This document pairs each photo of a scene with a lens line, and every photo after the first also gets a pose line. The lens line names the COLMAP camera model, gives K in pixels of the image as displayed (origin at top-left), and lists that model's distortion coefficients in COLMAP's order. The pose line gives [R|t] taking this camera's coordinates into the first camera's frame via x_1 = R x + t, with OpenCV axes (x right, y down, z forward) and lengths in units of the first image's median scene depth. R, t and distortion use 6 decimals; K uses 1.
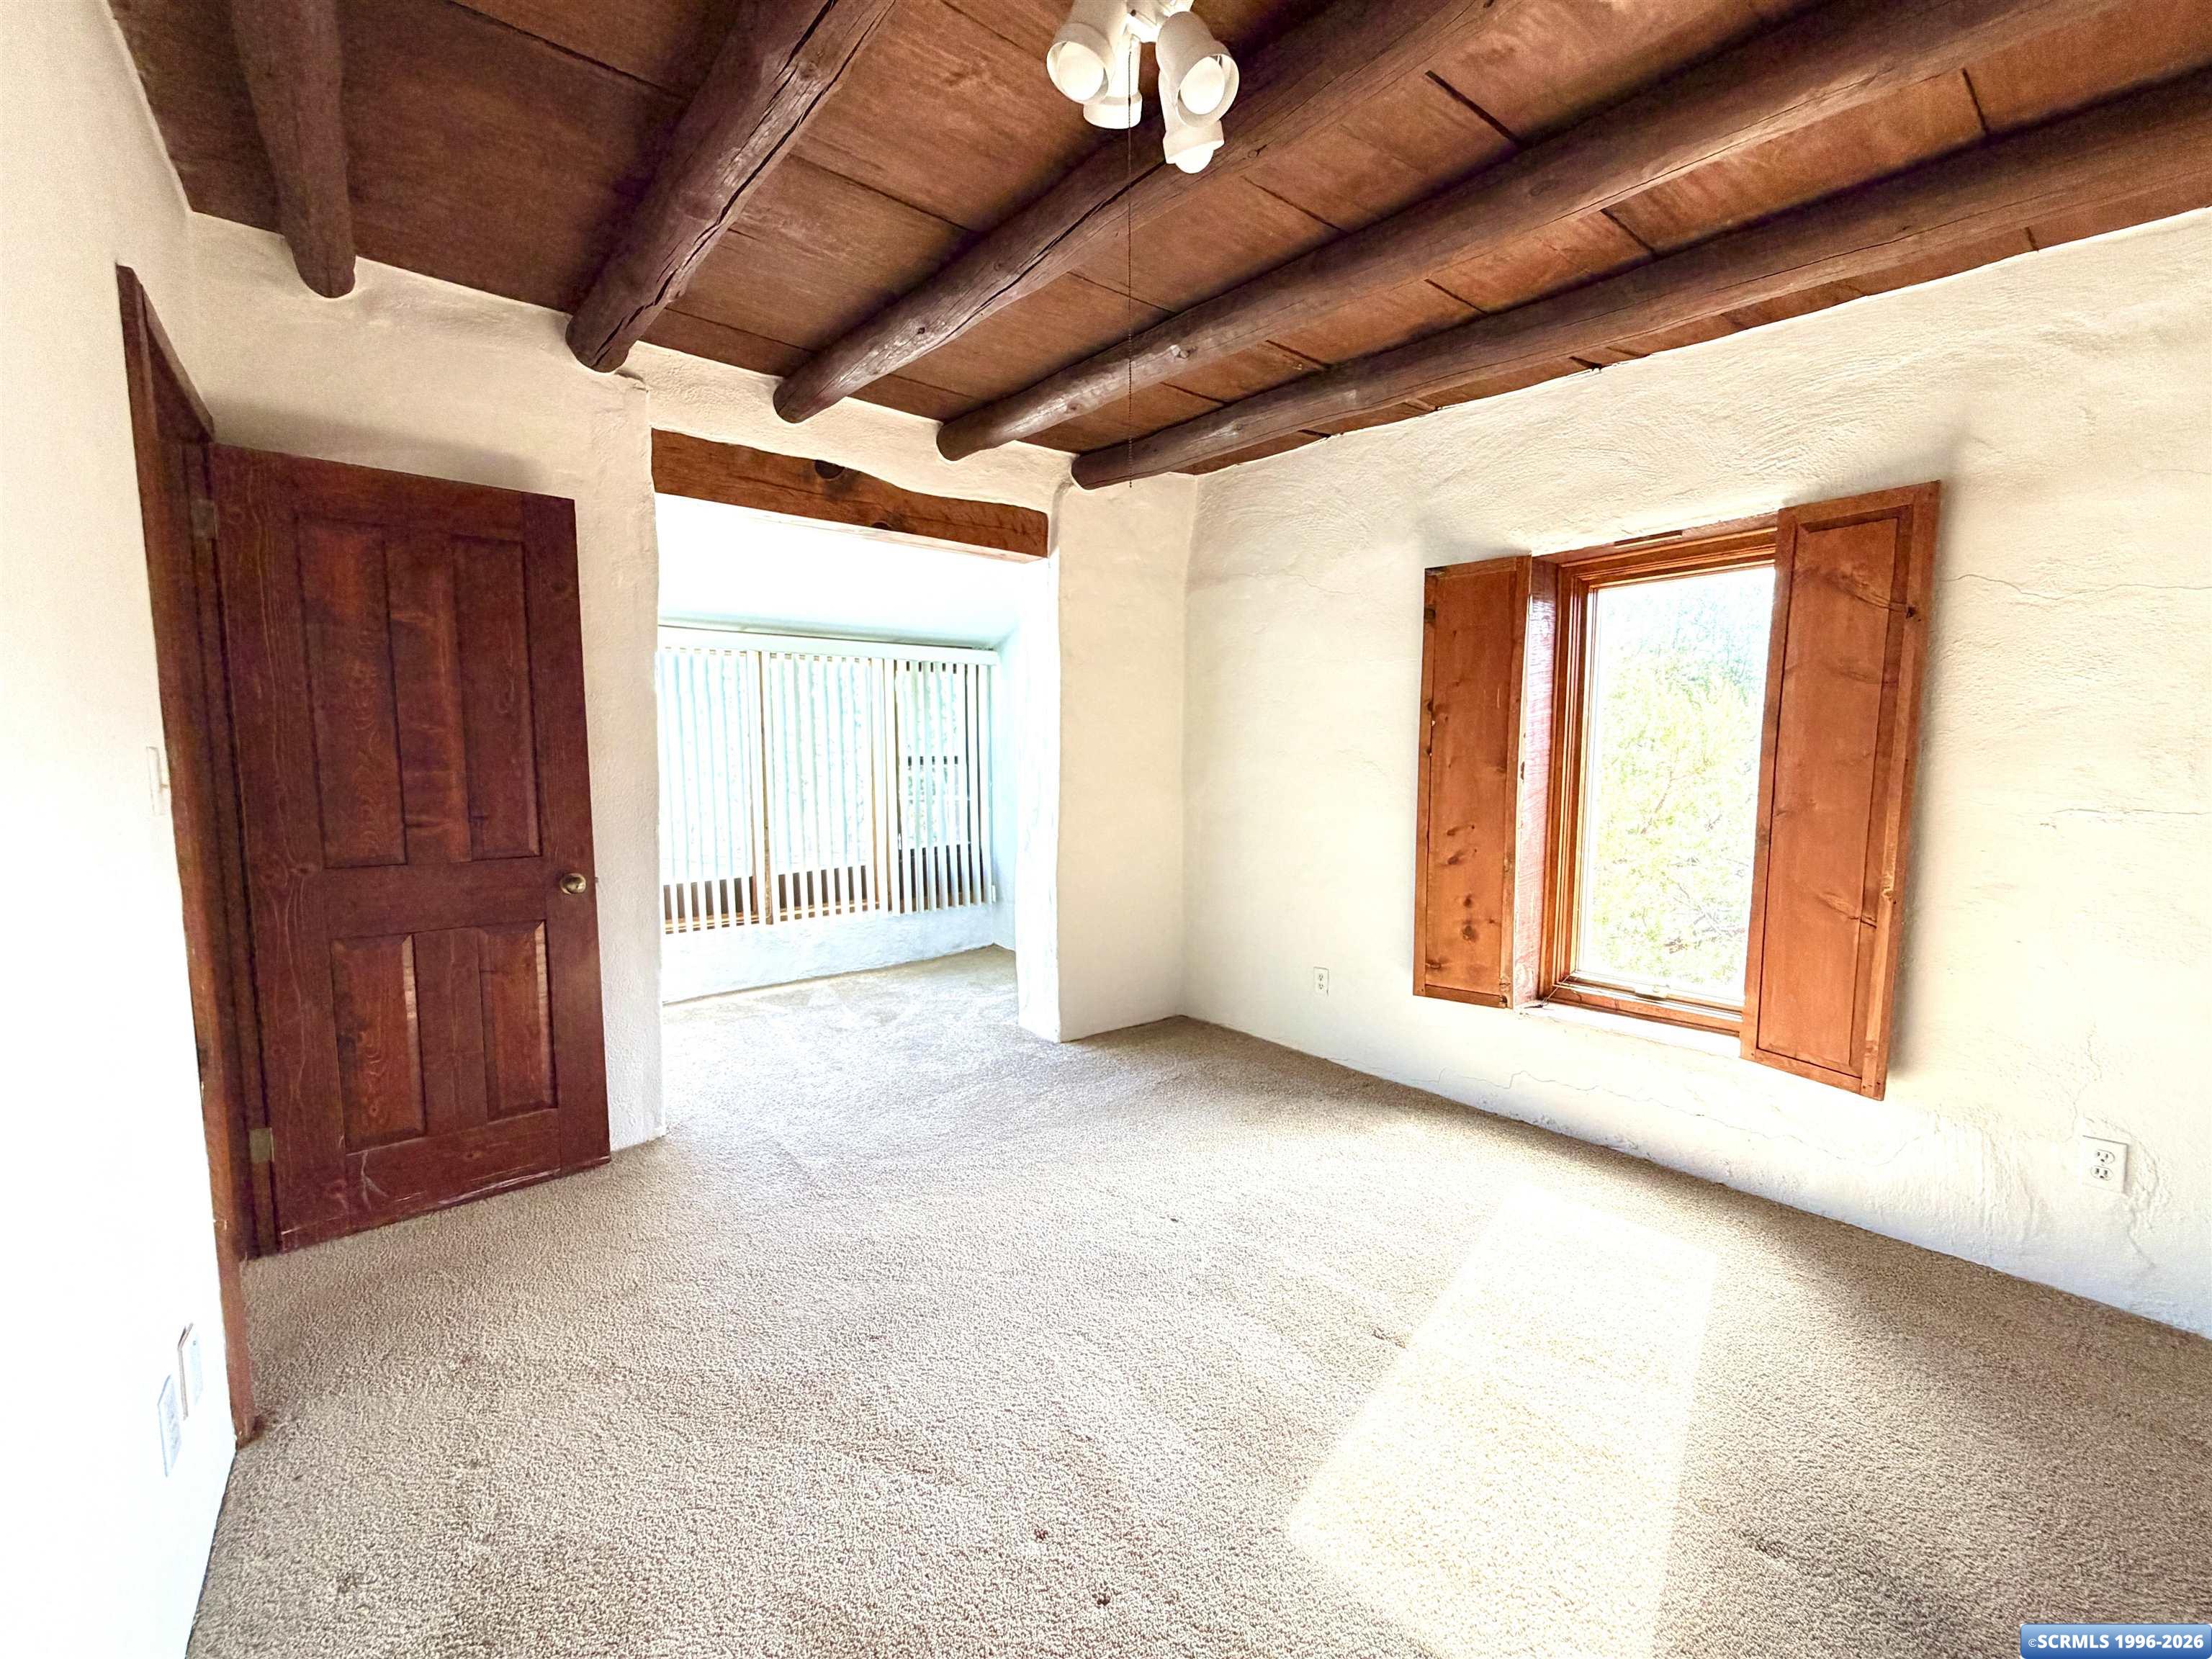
lens RADIAL K [[883.4, 0, 1098.9], [0, 883.4, 832.4], [0, 0, 1]] dist [-0.000877, -0.000093]
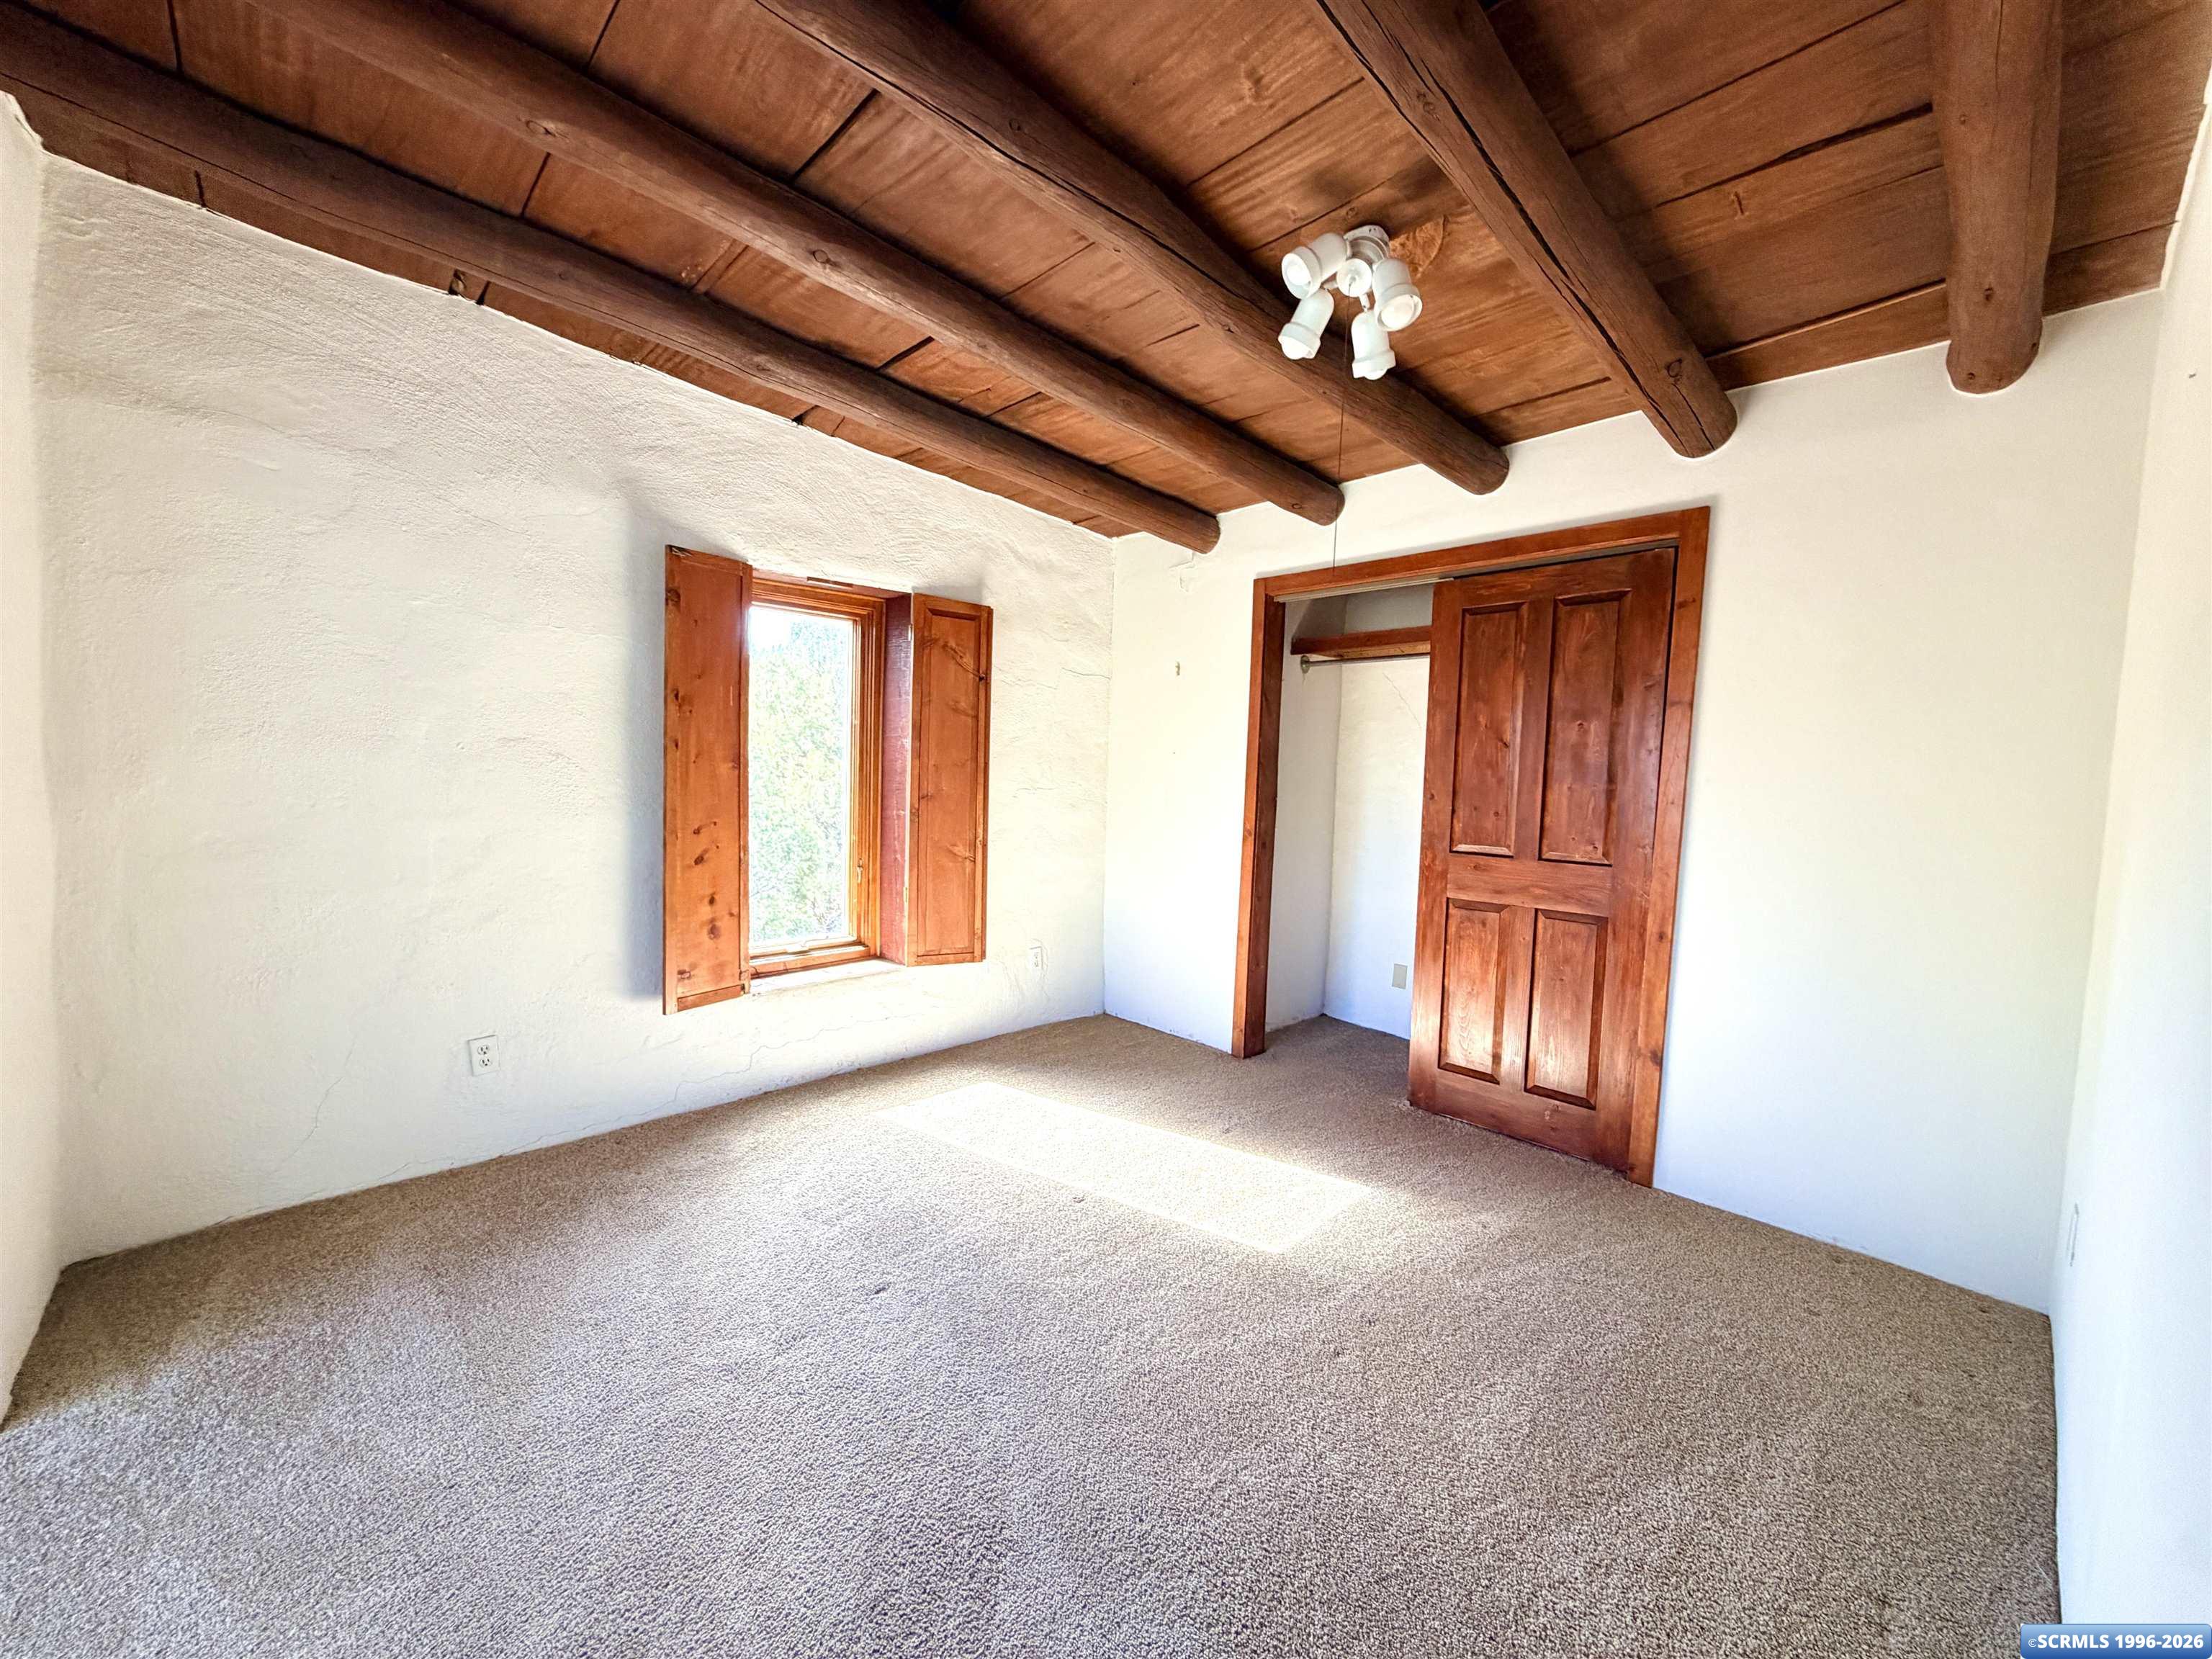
lens RADIAL K [[883.4, 0, 1098.9], [0, 883.4, 832.4], [0, 0, 1]] dist [-0.000877, -0.000093]
pose [[-0.081265, -0.070401, 0.994203, -0.658093], [0.060476, 0.995316, 0.075423, -0.049589], [-0.994856, 0.066255, -0.076627, 0.716966]]
